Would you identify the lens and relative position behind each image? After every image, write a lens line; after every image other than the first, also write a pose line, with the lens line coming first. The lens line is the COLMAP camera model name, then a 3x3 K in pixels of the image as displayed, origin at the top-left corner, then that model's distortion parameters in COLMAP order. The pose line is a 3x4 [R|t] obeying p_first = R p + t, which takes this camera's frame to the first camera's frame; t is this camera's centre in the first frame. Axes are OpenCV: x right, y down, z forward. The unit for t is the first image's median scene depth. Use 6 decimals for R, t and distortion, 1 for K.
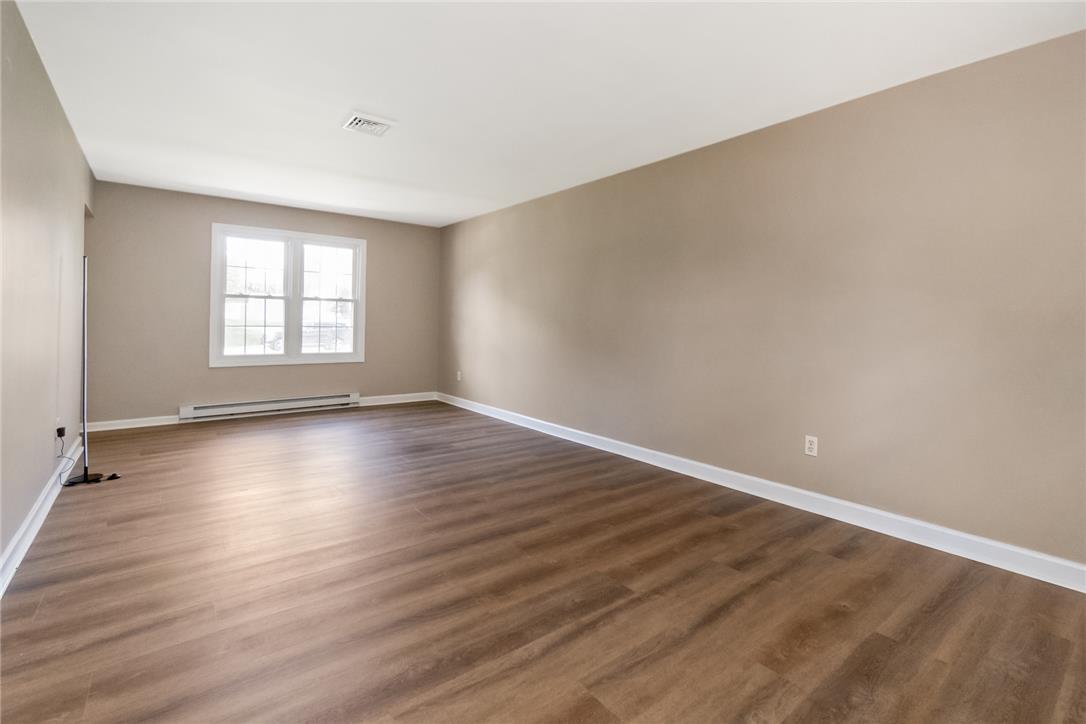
lens RADIAL K [[496.4, 0, 543.9], [0, 496.4, 326.5], [0, 0, 1]] dist [0.025320, -0.000190]
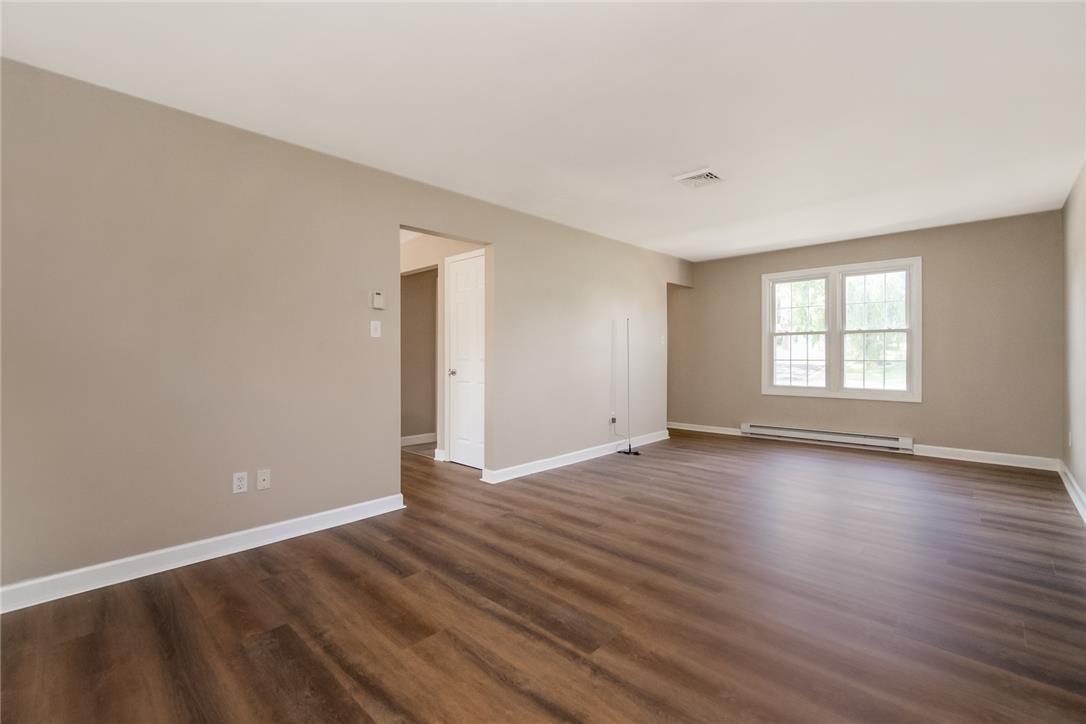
lens RADIAL K [[473.1, 0, 544.7], [0, 473.1, 340.3], [0, 0, 1]] dist [0.001074, -0.000031]
pose [[0.141875, -0.049432, -0.988650, 0.404940], [0.002114, 0.998765, -0.049635, 0.006416], [0.989882, 0.004952, 0.141804, 0.314657]]
